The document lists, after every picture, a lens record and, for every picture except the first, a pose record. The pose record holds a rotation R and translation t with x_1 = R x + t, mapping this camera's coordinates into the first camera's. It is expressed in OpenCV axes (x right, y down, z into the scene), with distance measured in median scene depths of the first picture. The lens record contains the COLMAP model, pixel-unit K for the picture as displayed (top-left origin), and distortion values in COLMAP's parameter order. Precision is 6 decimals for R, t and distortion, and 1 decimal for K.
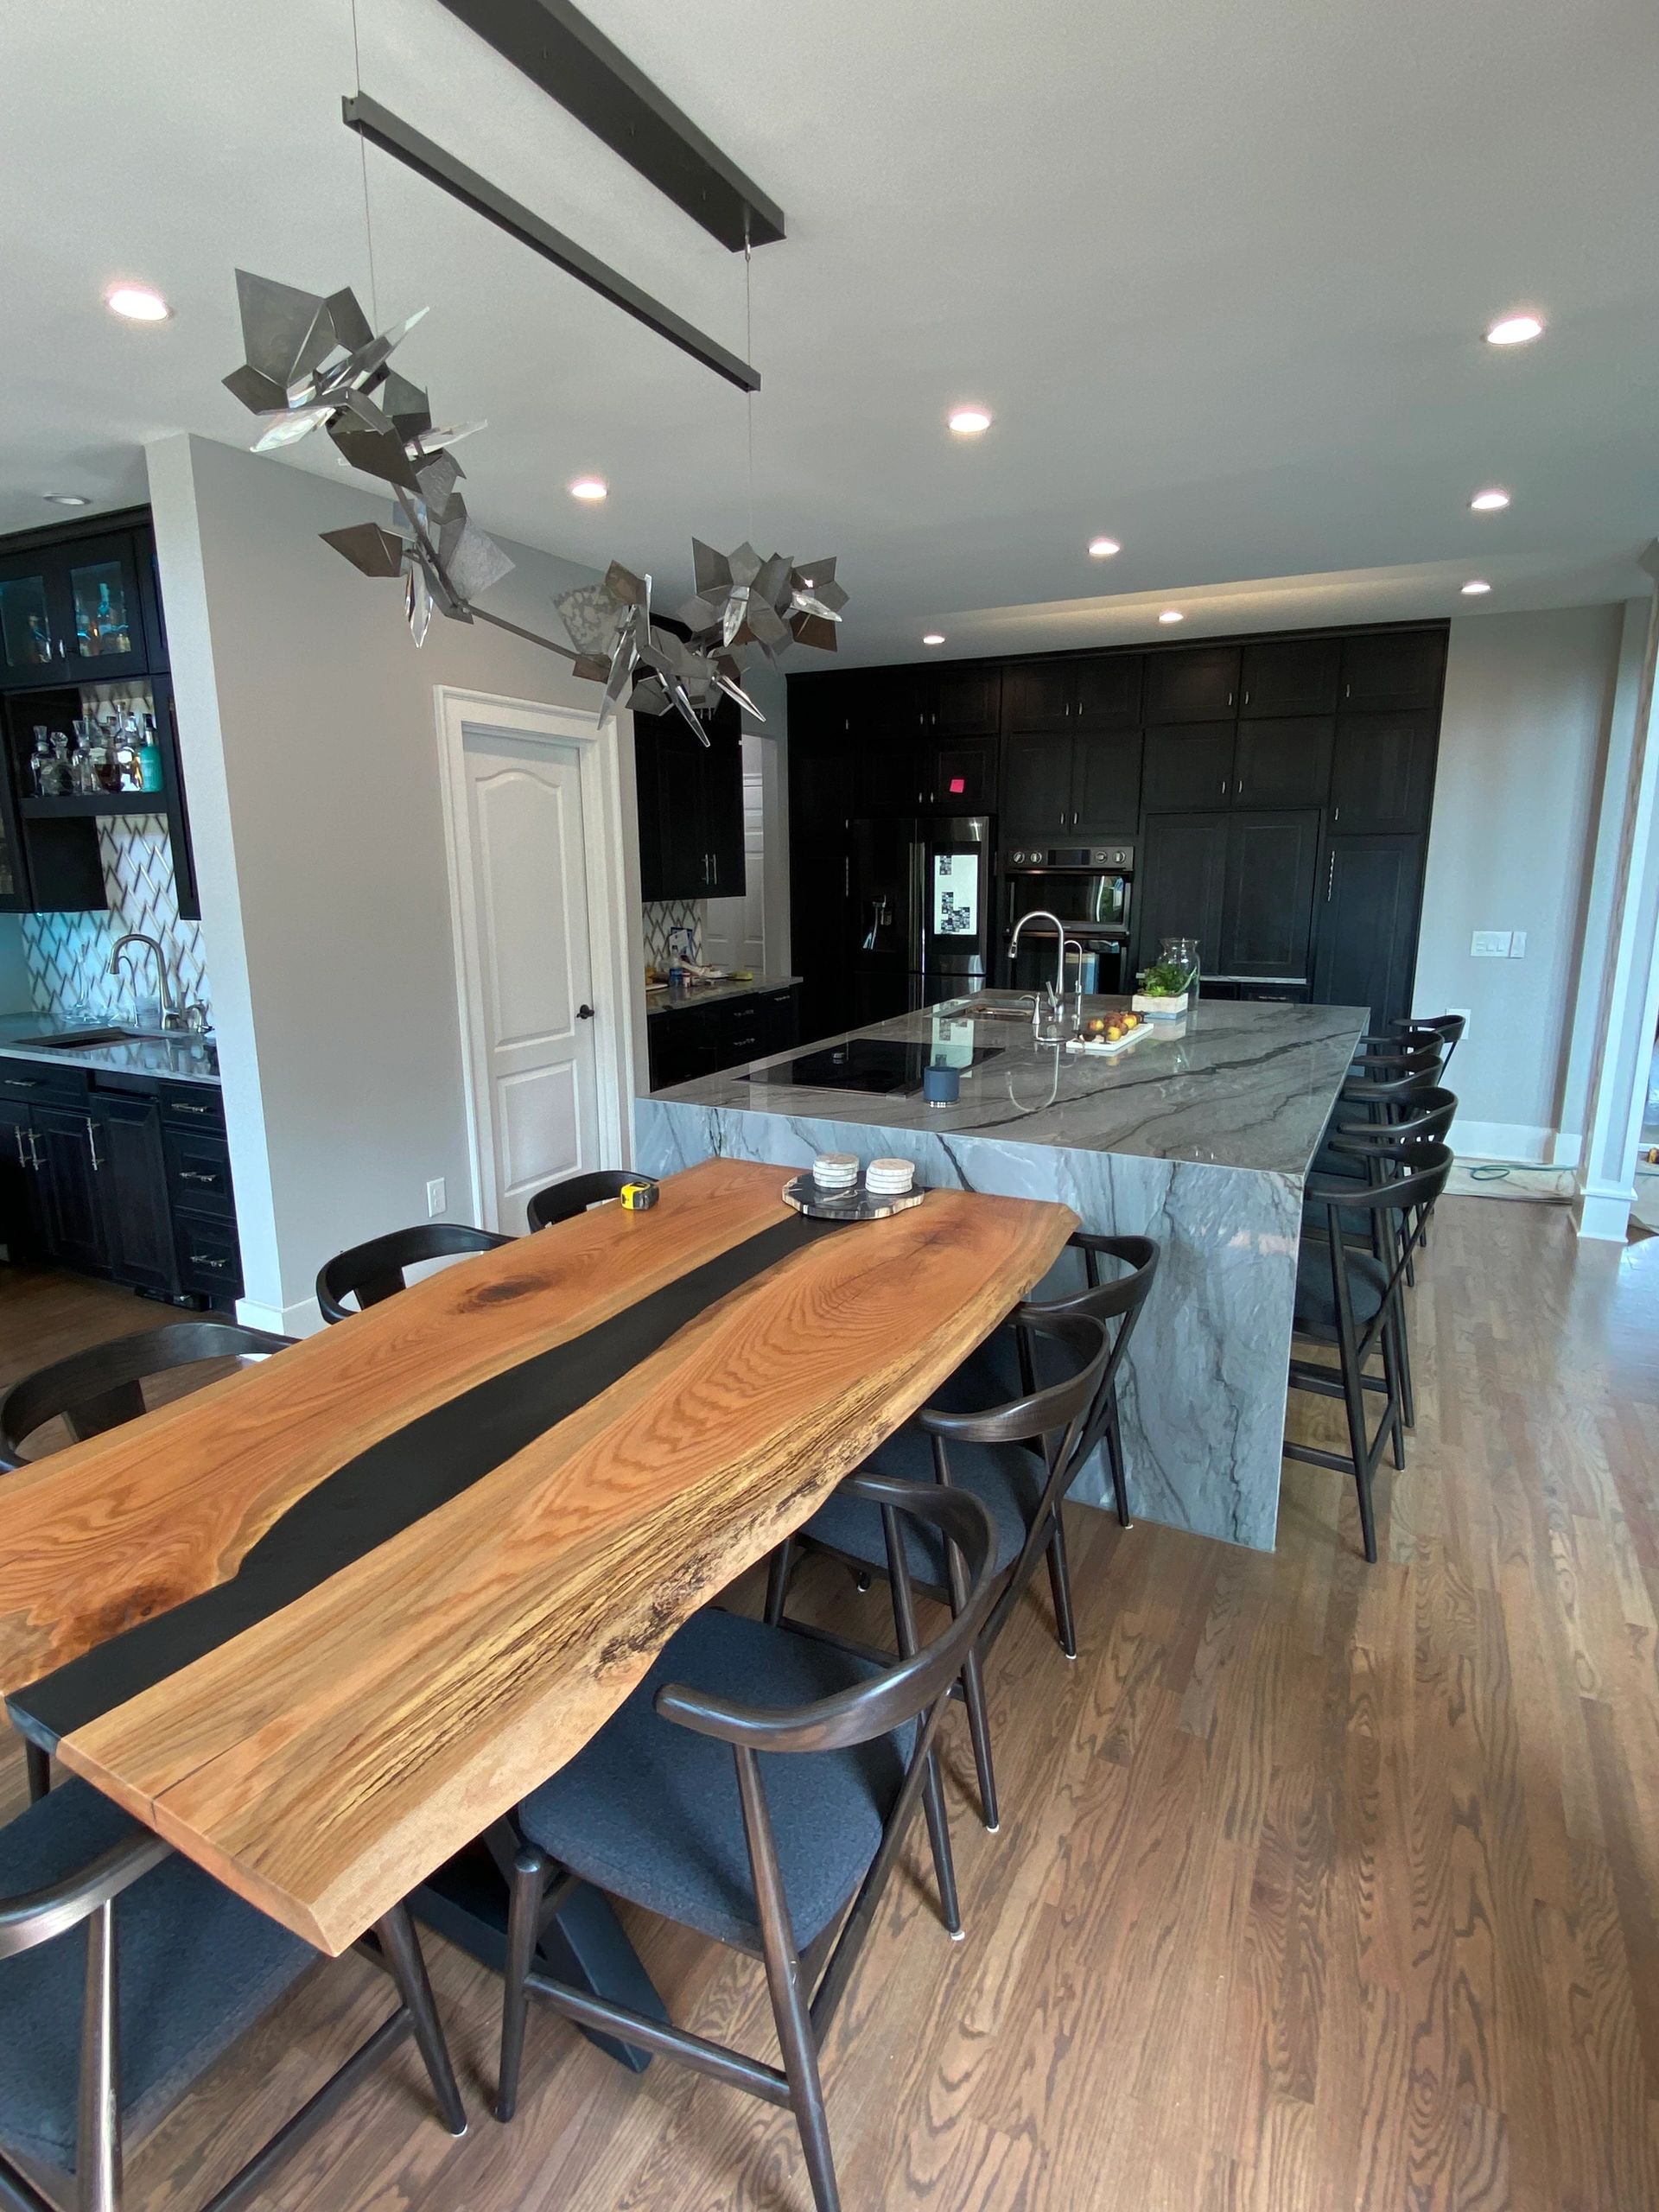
lens RADIAL K [[1166.6, 0, 828.5], [0, 1166.6, 1095.4], [0, 0, 1]] dist [0.044367, -0.026676]
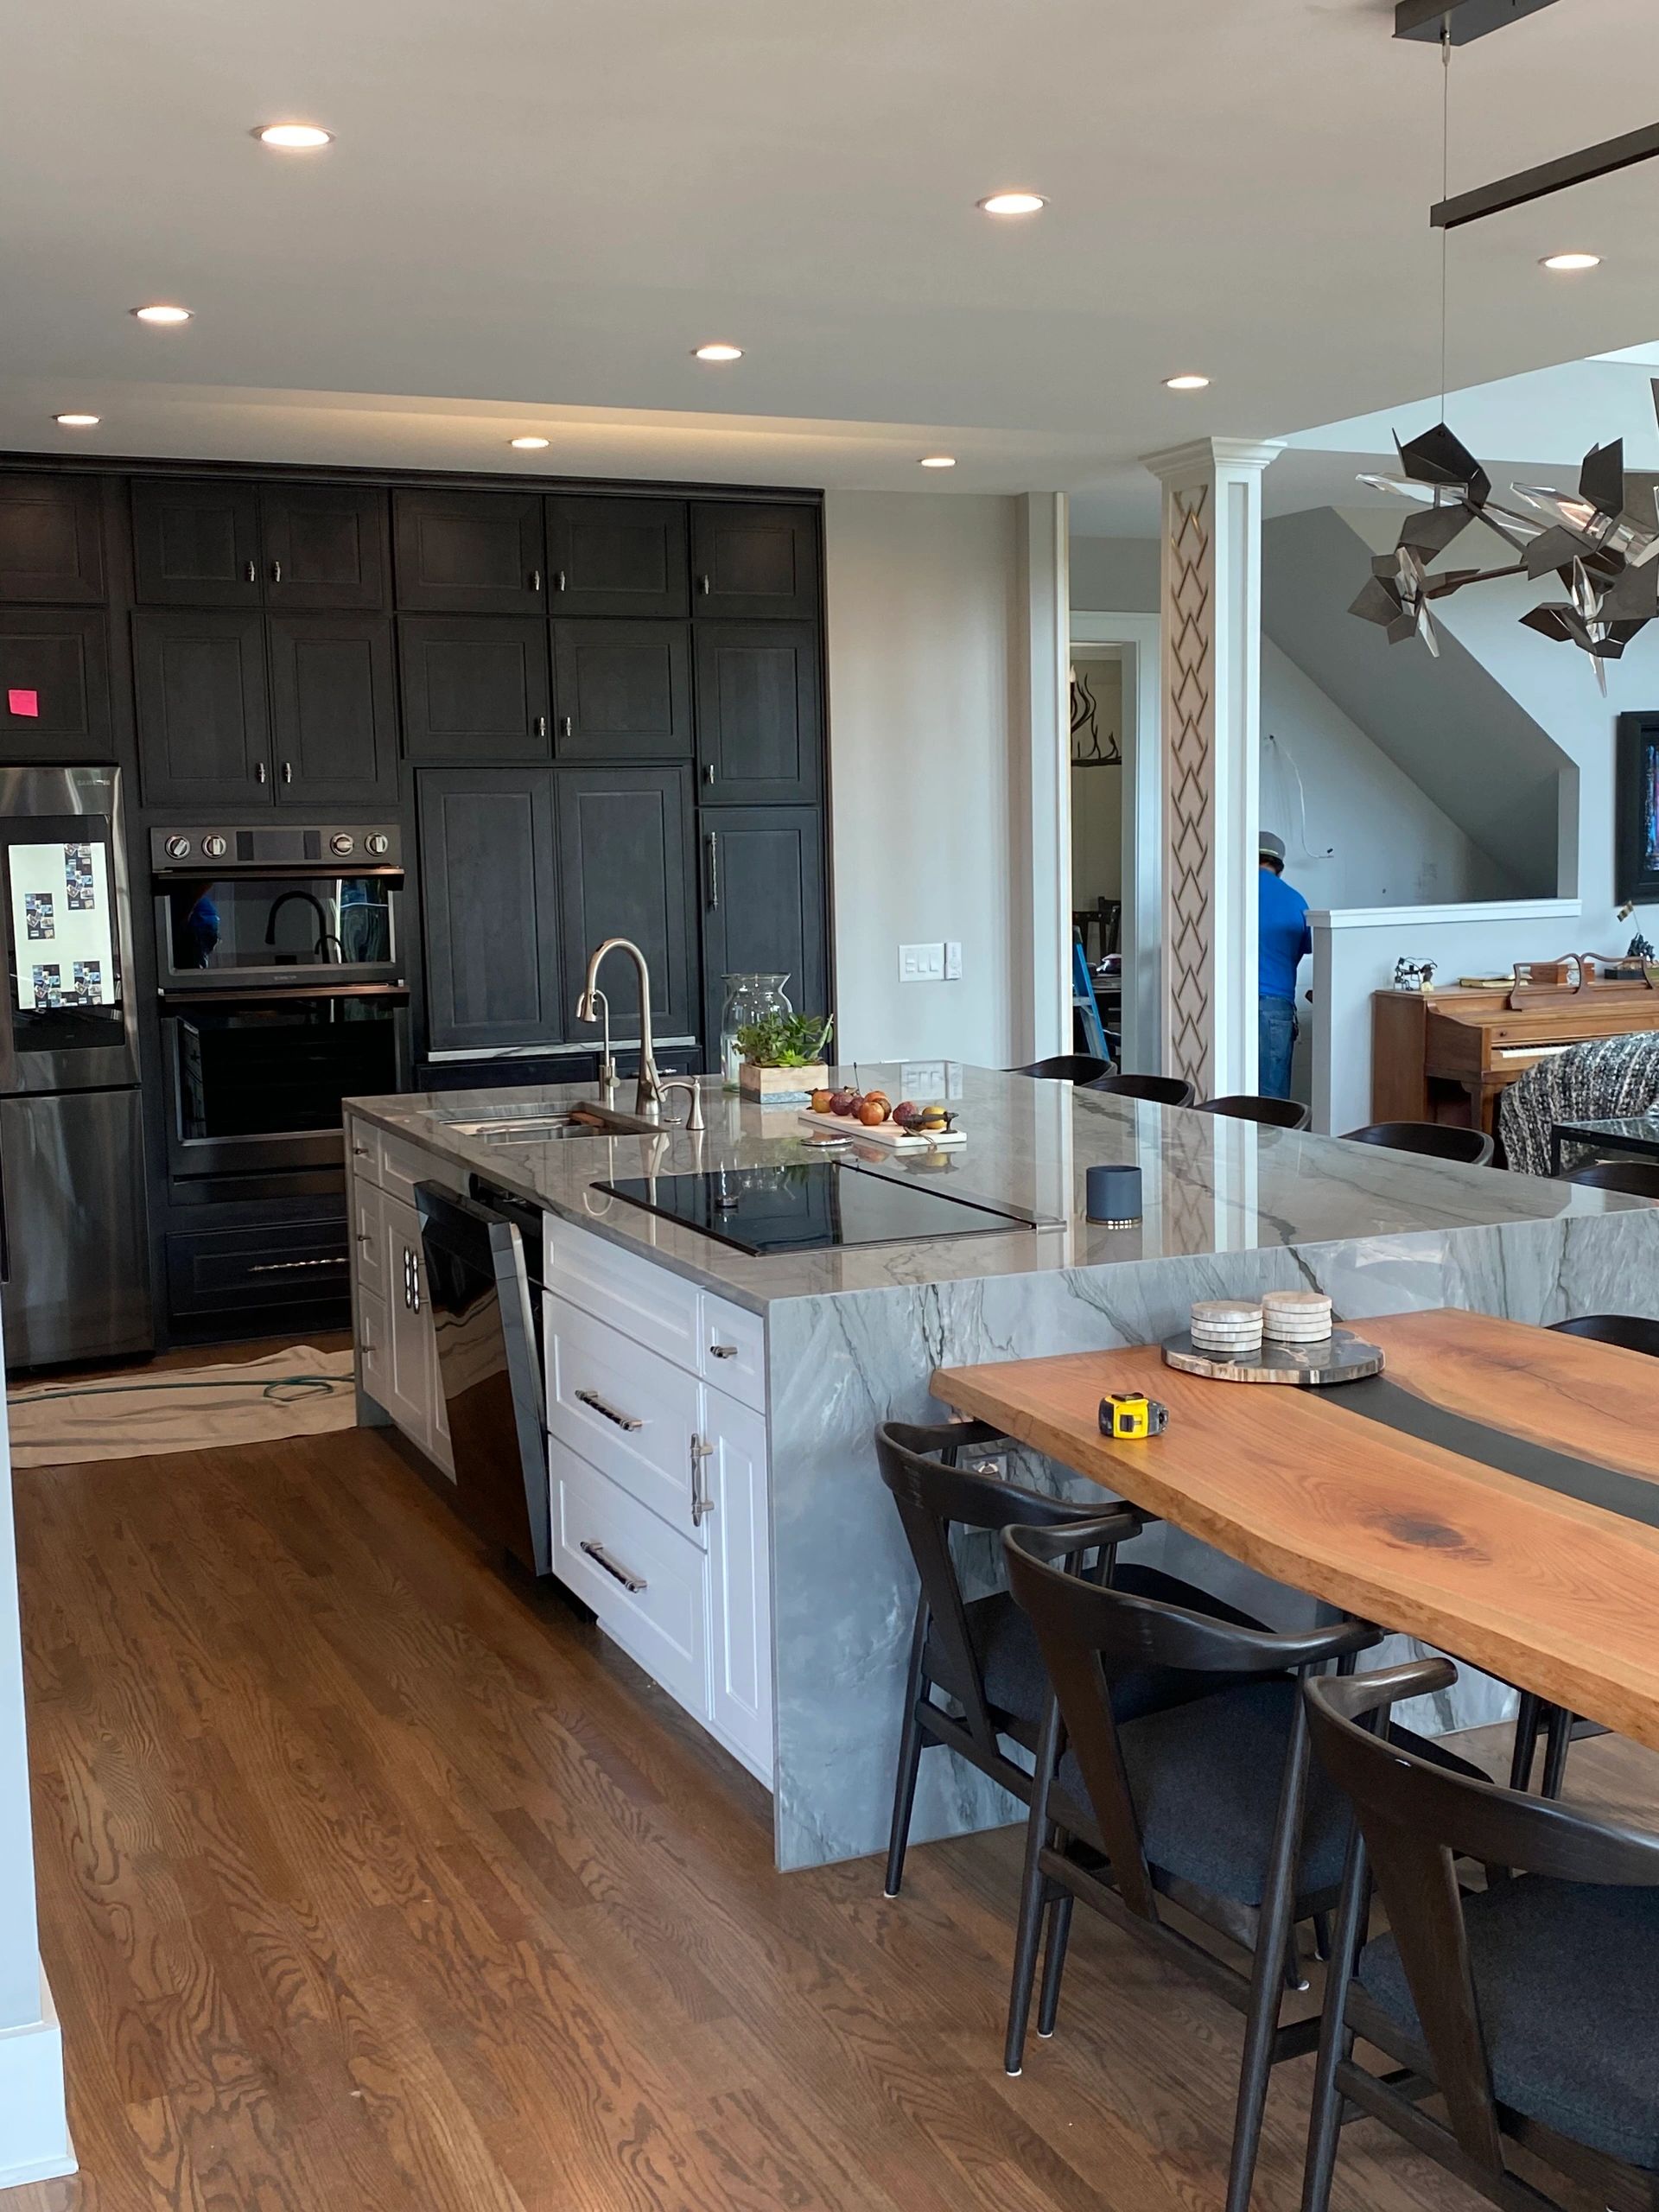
lens RADIAL K [[2475.5, 0, 838.3], [0, 2475.5, 1108.1], [0, 0, 1]] dist [-0.004748, 0.000000]
pose [[0.614104, -0.100161, 0.782844, -1.055951], [0.174601, 0.984578, -0.010994, -0.067237], [-0.769670, 0.143437, 0.622121, 0.284530]]
